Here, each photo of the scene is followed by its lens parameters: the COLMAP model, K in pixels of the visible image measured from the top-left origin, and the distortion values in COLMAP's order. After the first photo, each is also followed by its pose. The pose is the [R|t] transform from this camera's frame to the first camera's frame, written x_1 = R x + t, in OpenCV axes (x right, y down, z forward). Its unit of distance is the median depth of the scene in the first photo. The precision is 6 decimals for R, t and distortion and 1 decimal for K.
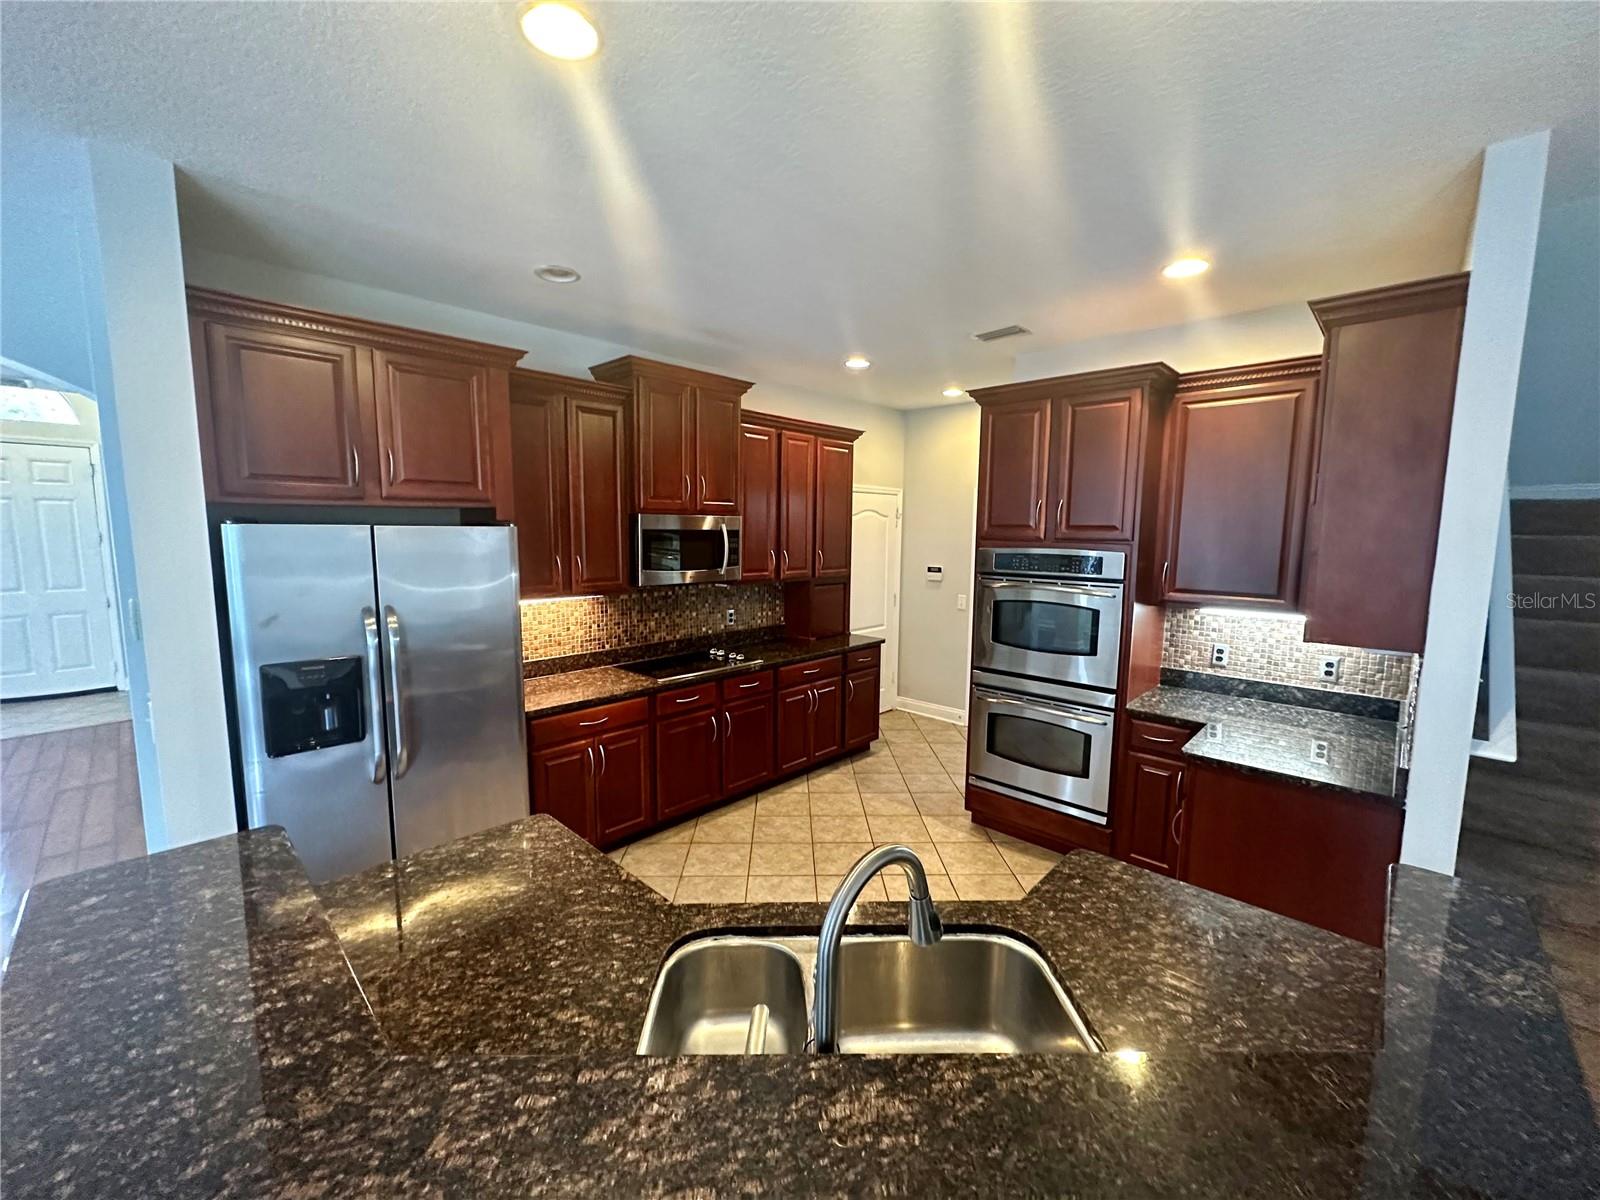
lens RADIAL K [[645.2, 0, 793.8], [0, 645.2, 603.7], [0, 0, 1]] dist [0.001719, 0.000159]
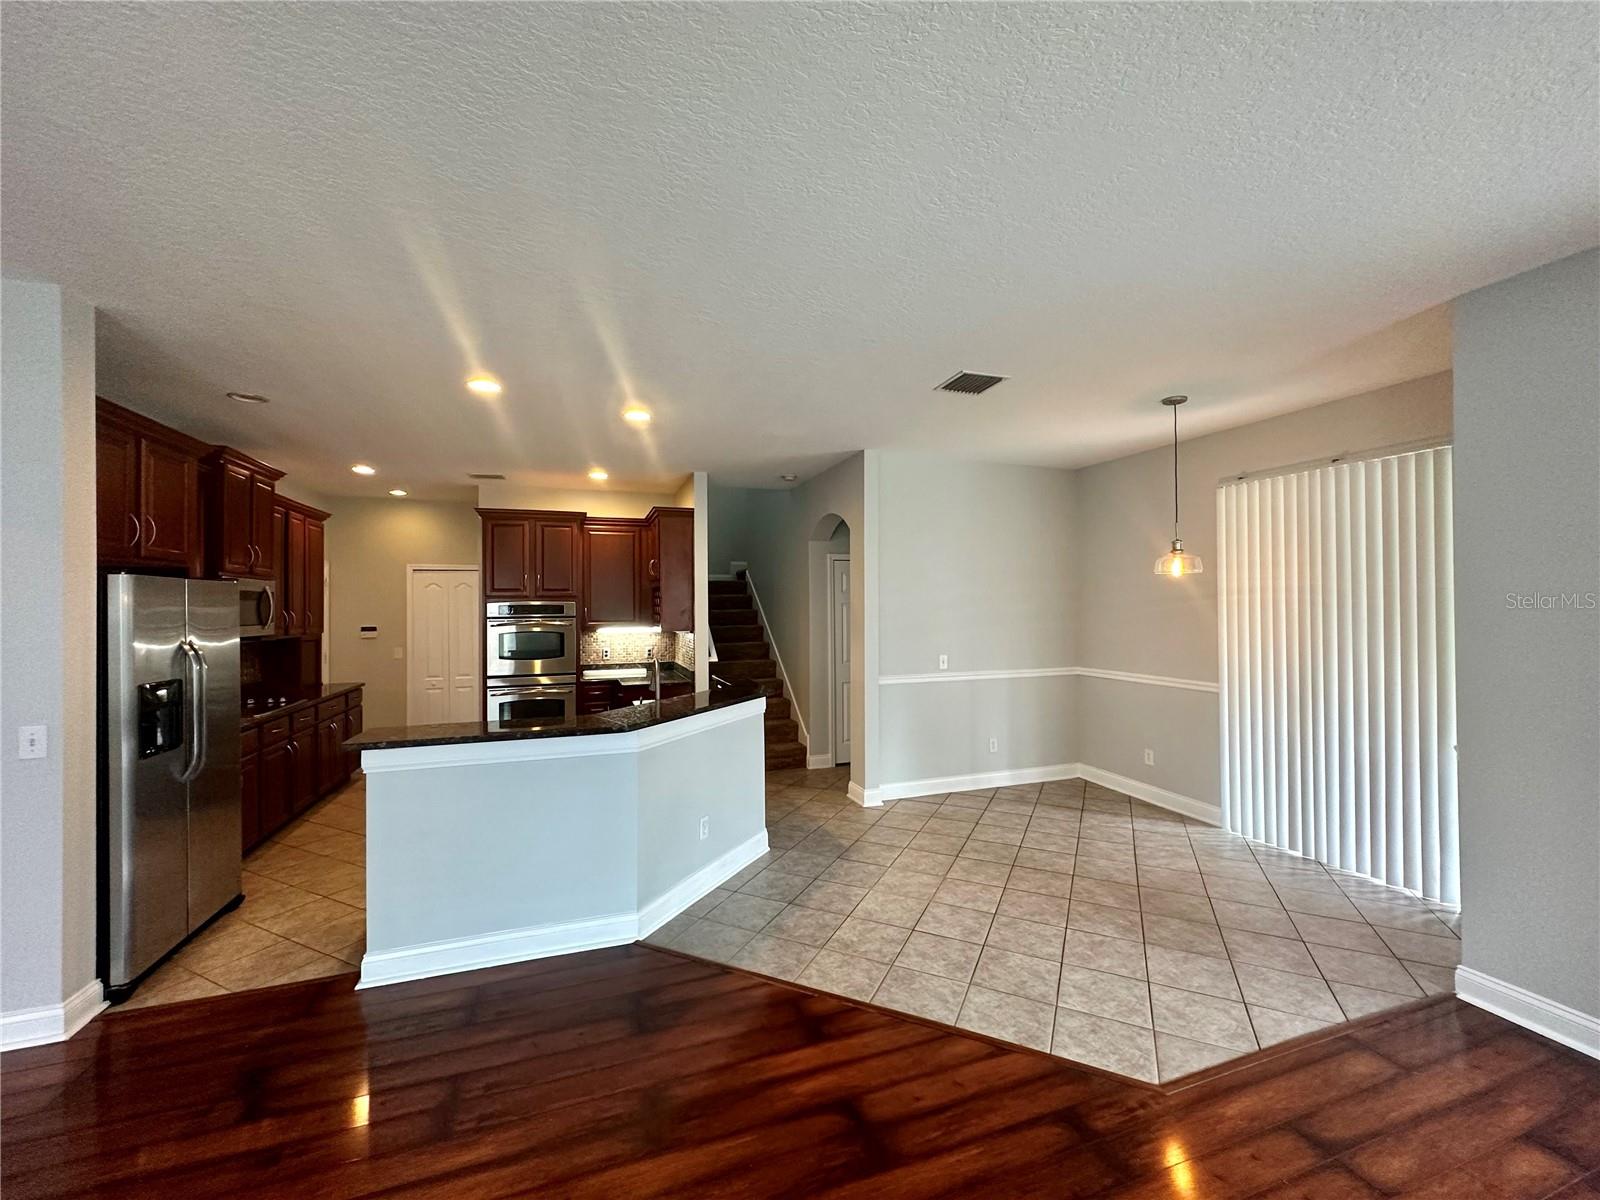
lens RADIAL K [[645.2, 0, 802.5], [0, 645.2, 600.7], [0, 0, 1]] dist [0.001719, 0.000159]
pose [[0.467639, -0.009580, 0.883868, -0.818275], [0.118839, 0.991544, -0.052128, 0.094136], [-0.875895, 0.129415, 0.464823, -0.477386]]
